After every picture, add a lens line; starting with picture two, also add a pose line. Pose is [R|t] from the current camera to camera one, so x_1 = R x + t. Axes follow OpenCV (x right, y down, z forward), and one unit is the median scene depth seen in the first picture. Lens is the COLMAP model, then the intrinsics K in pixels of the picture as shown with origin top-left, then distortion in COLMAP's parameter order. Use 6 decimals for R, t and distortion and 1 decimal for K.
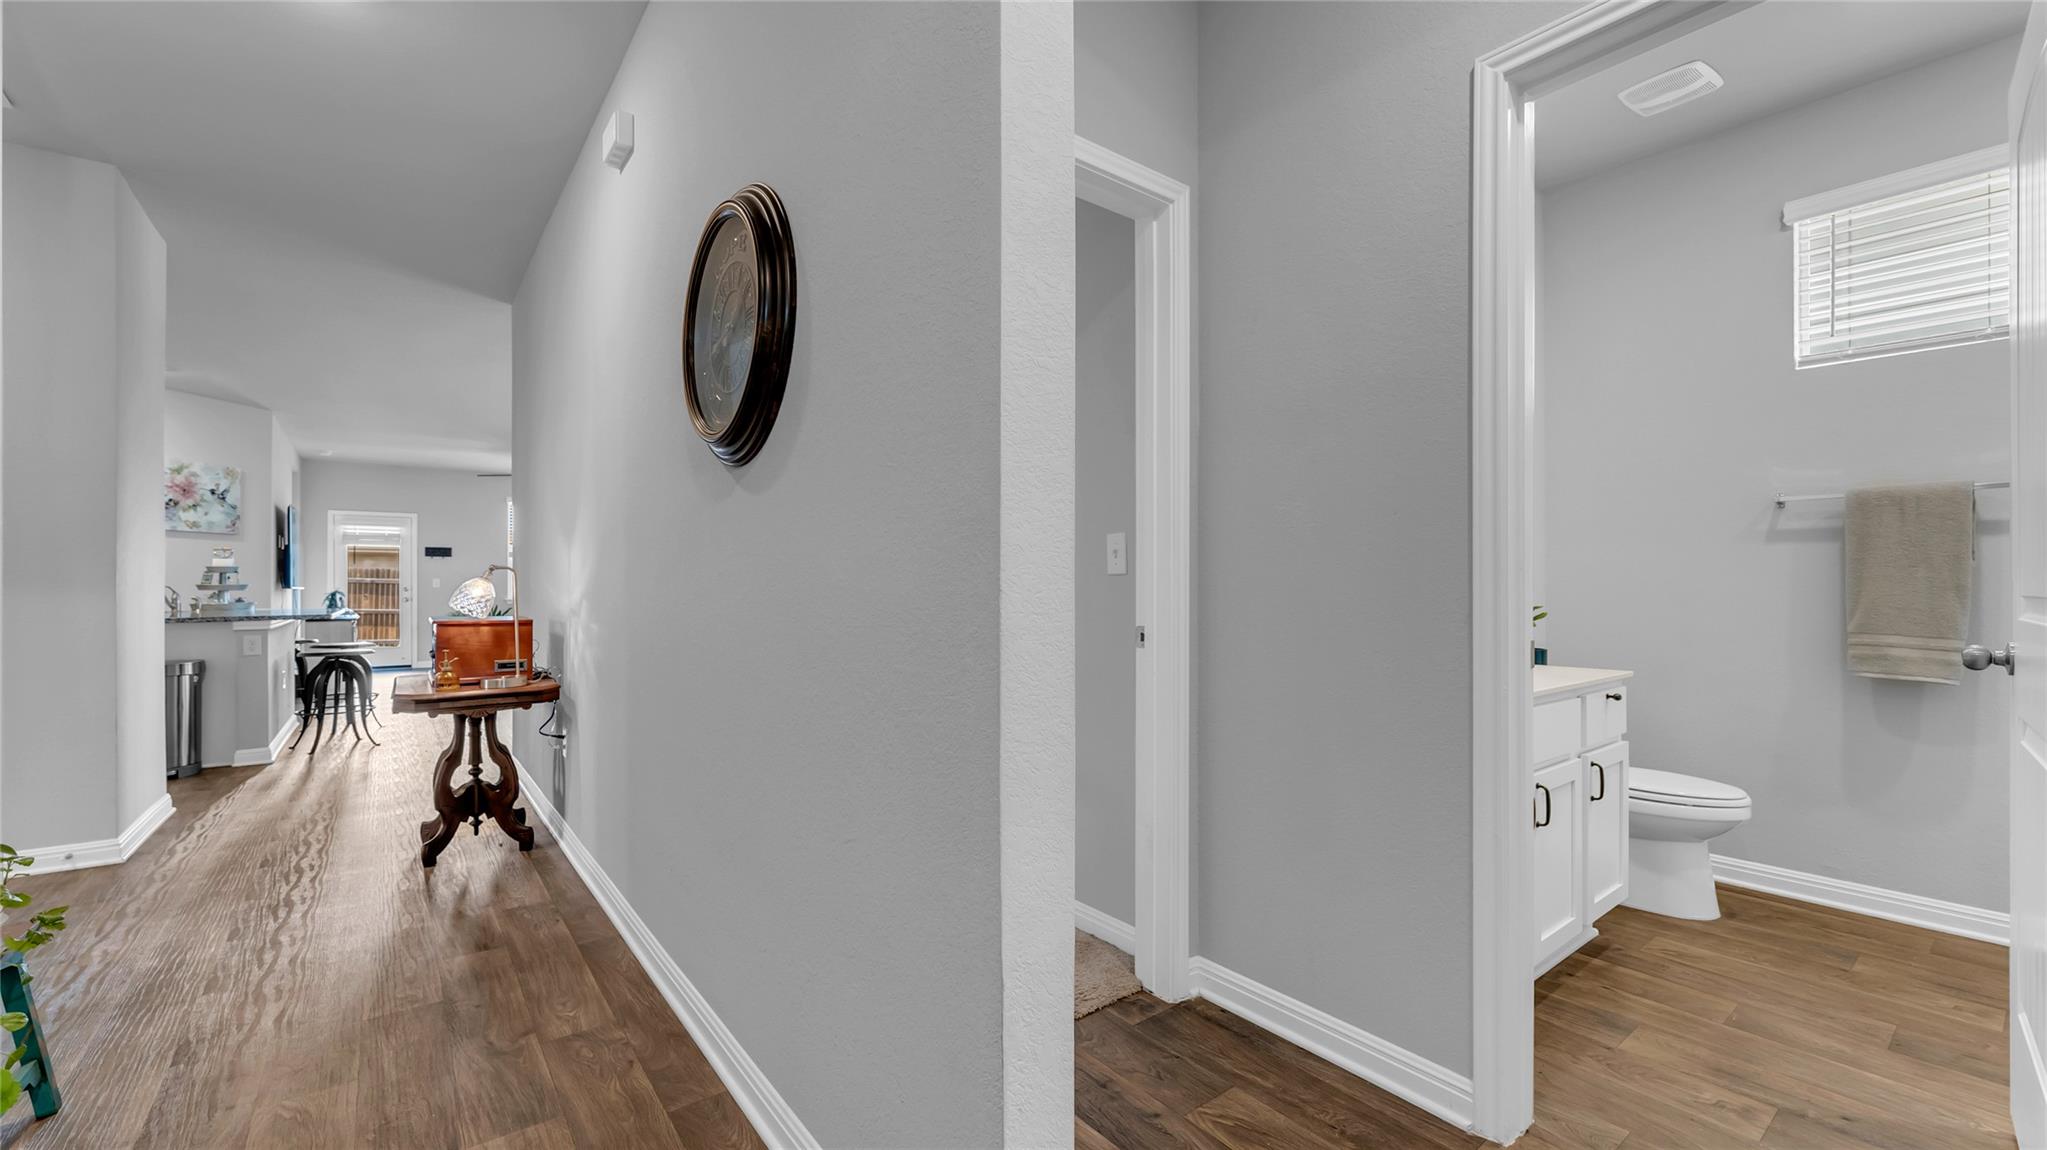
lens RADIAL K [[824.2, 0, 1032.5], [0, 824.2, 586.7], [0, 0, 1]] dist [0.007108, -0.001183]
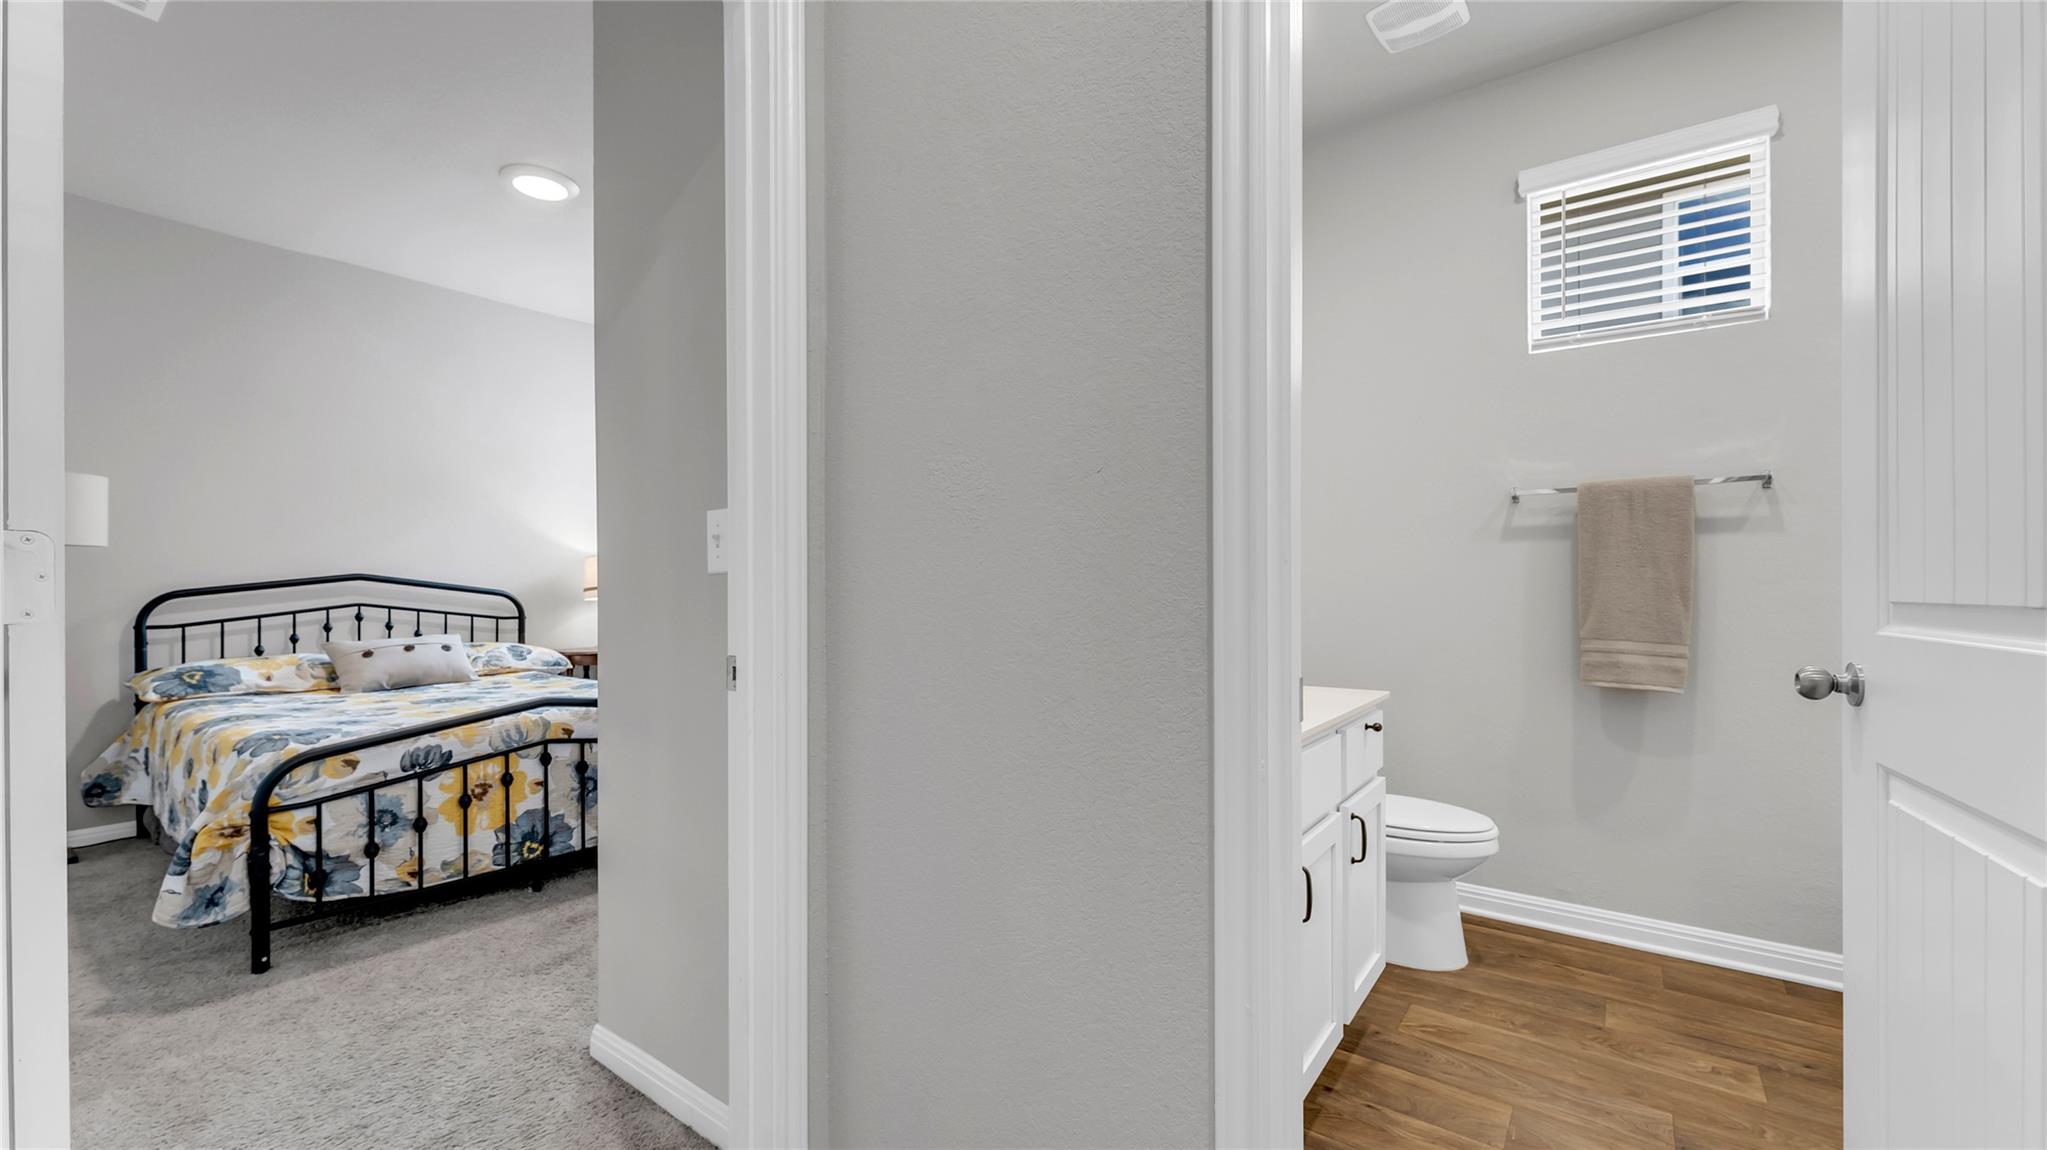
lens RADIAL K [[824.2, 0, 1035.2], [0, 824.2, 592.5], [0, 0, 1]] dist [0.007108, -0.001183]
pose [[0.962747, -0.004021, 0.270375, 0.159510], [0.002862, 0.999985, 0.004682, -0.001544], [-0.270390, -0.003733, 0.962744, 0.296600]]
